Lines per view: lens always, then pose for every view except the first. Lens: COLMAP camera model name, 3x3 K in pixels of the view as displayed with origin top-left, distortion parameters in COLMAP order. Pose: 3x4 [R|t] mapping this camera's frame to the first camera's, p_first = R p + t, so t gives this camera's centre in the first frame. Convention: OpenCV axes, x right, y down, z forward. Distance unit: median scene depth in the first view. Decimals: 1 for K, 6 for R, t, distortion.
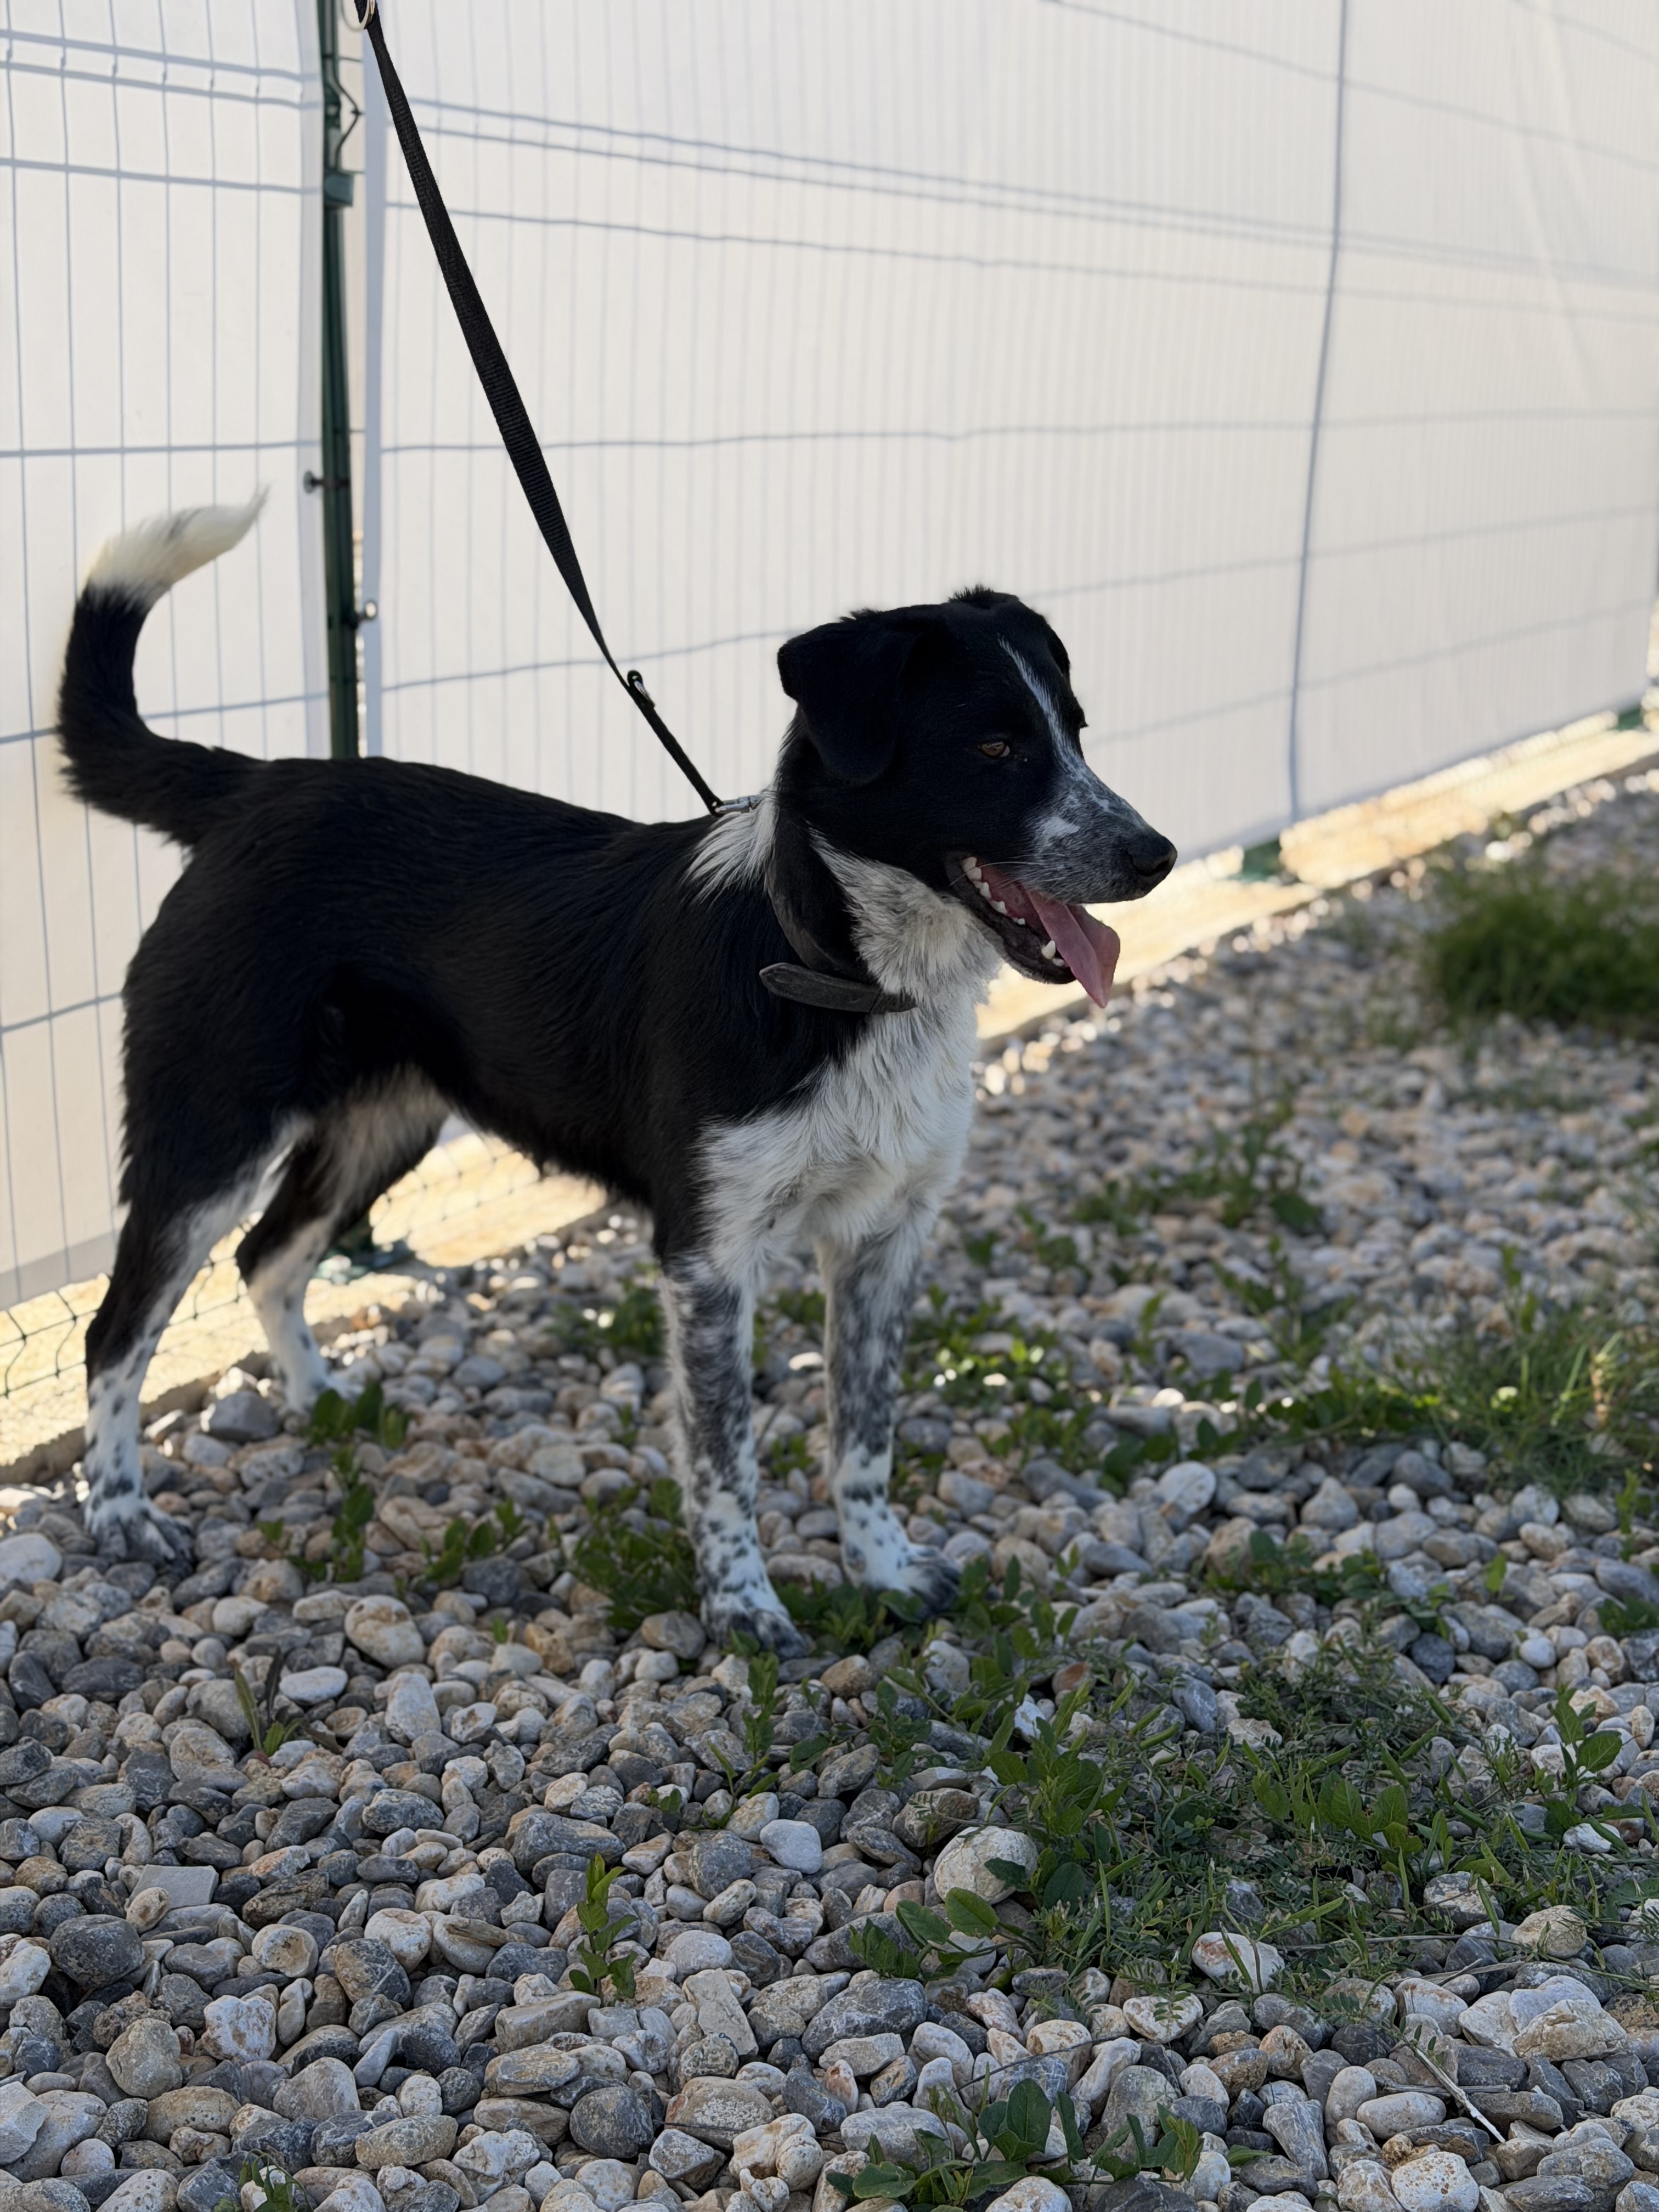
lens RADIAL K [[3076.4, 0, 809.6], [0, 3076.4, 1101.3], [0, 0, 1]] dist [0.127958, 0.000000]
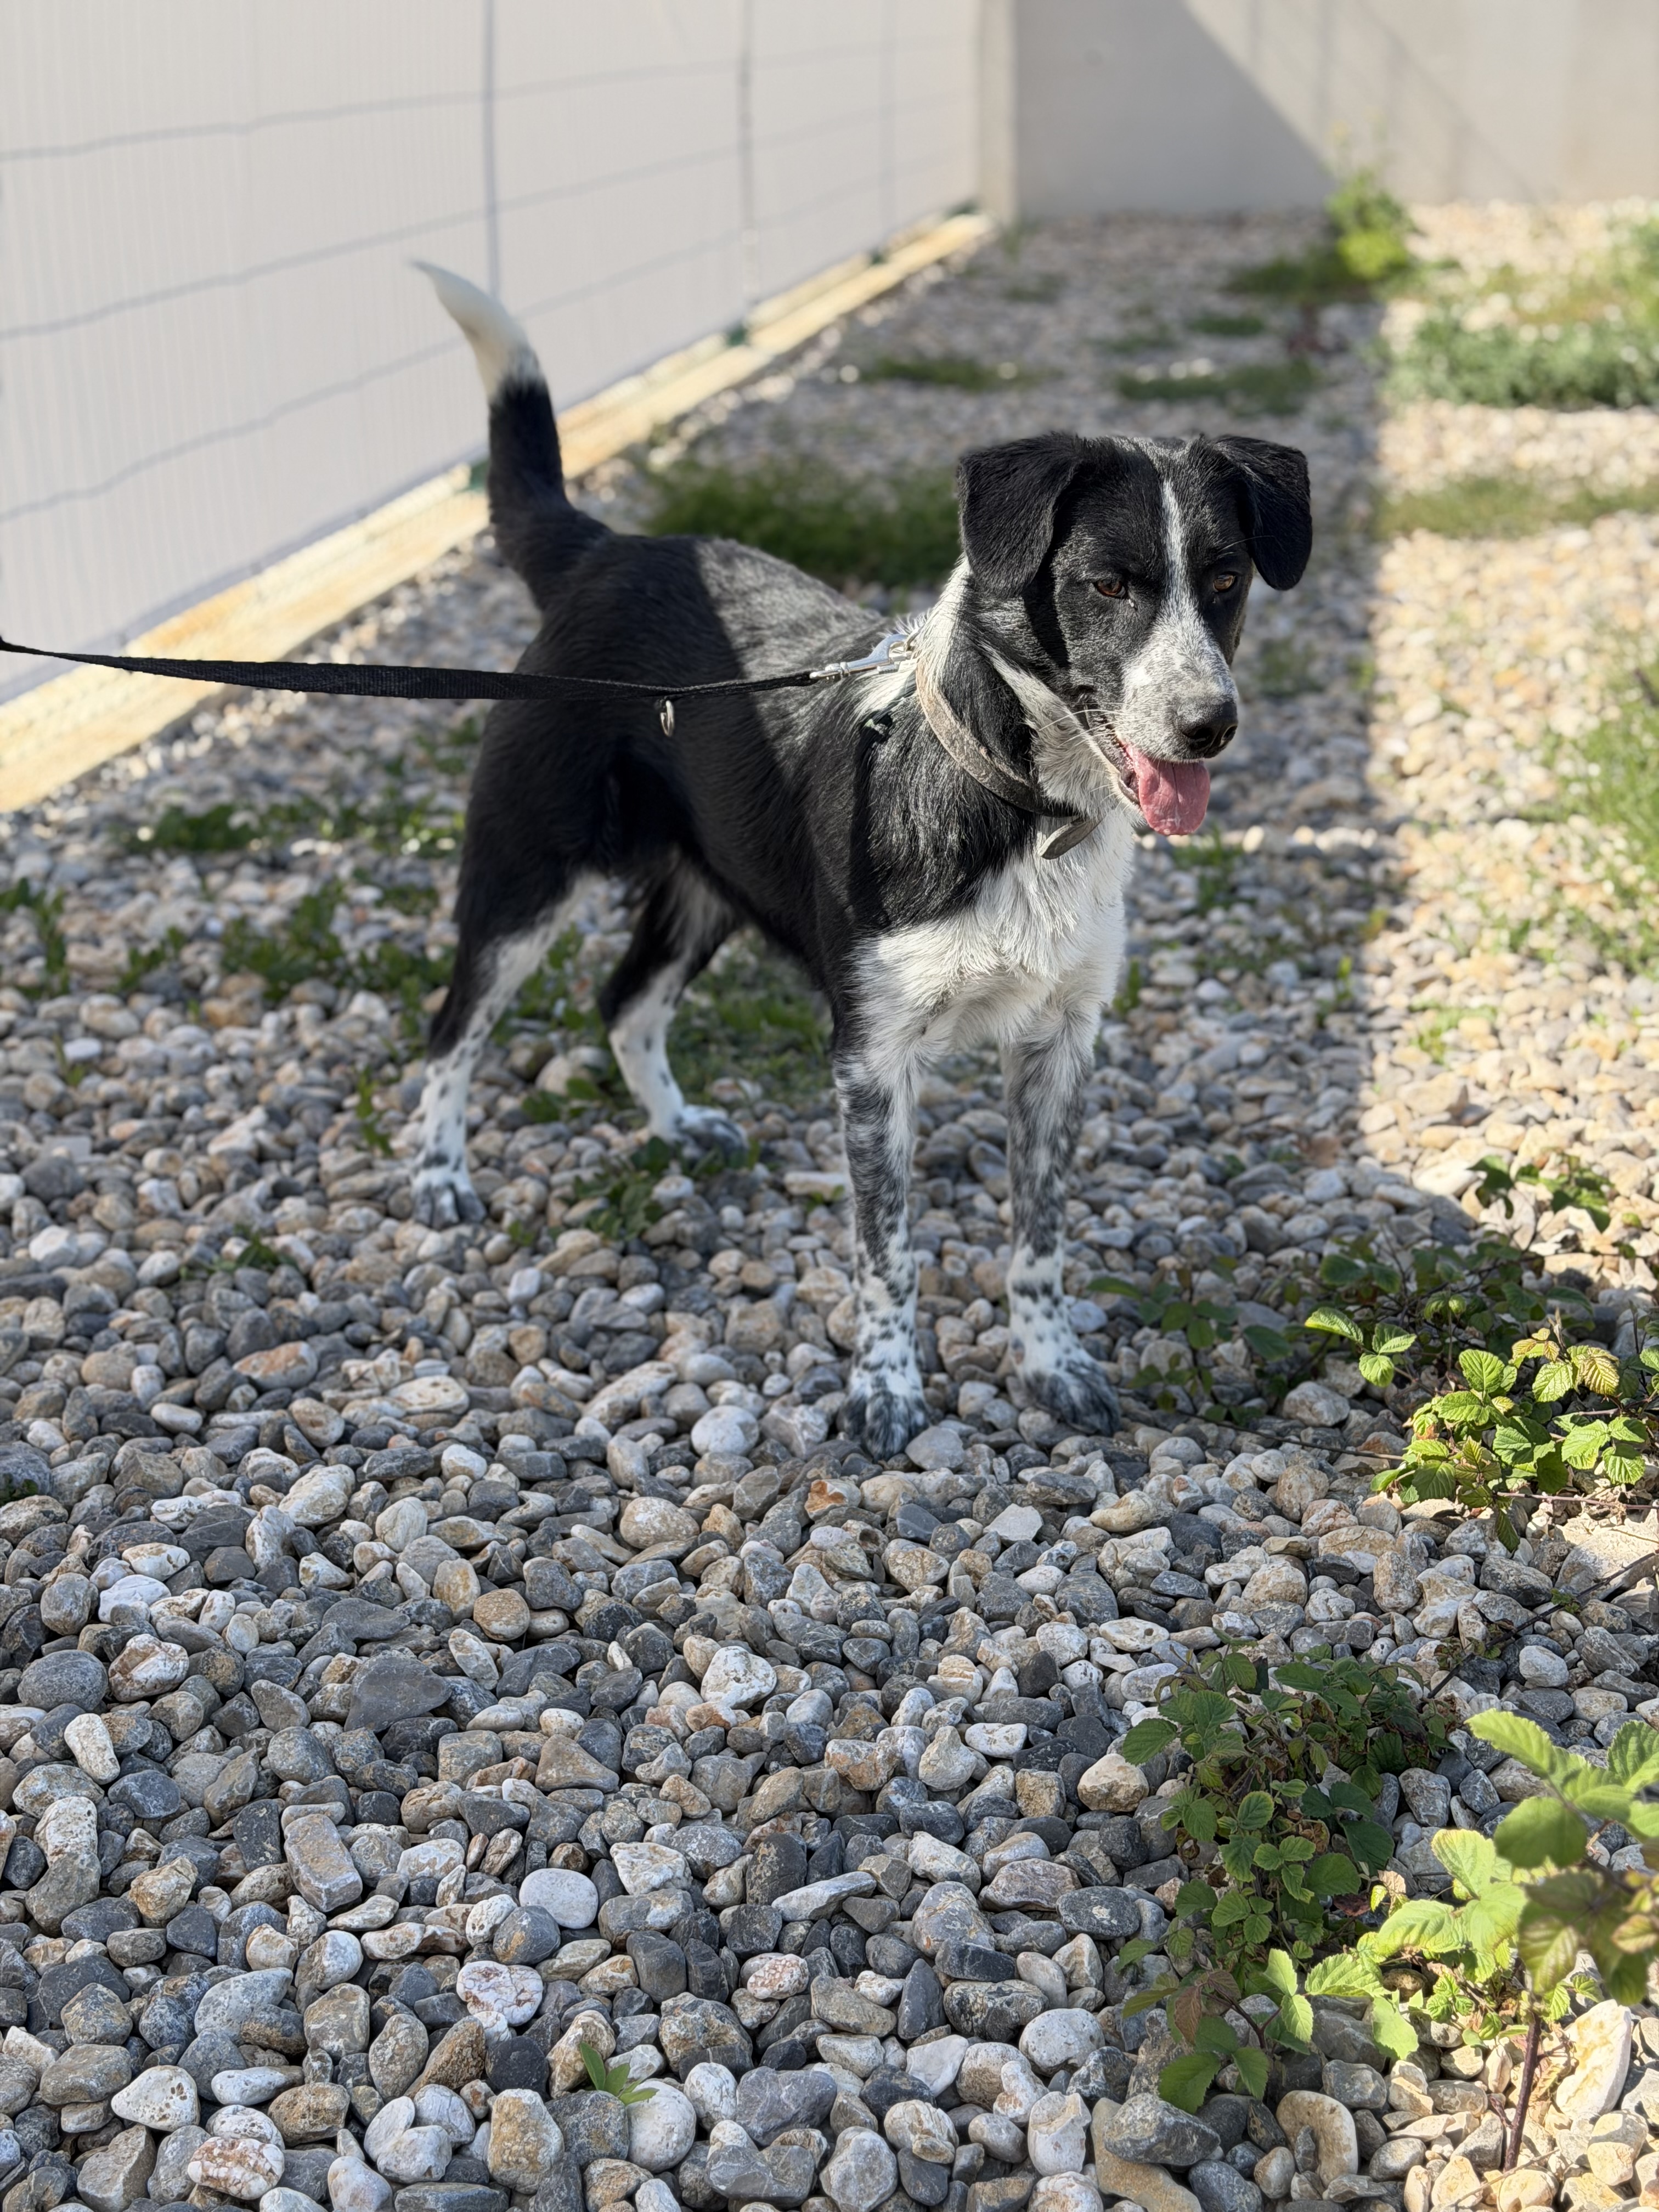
lens RADIAL K [[3076.4, 0, 820.2], [0, 3076.4, 1117.2], [0, 0, 1]] dist [0.127958, 0.000000]
pose [[0.952629, -0.127200, 0.276257, -0.199378], [0.093933, 0.986984, 0.130533, 0.050898], [-0.289265, -0.098400, 0.952178, -0.432005]]
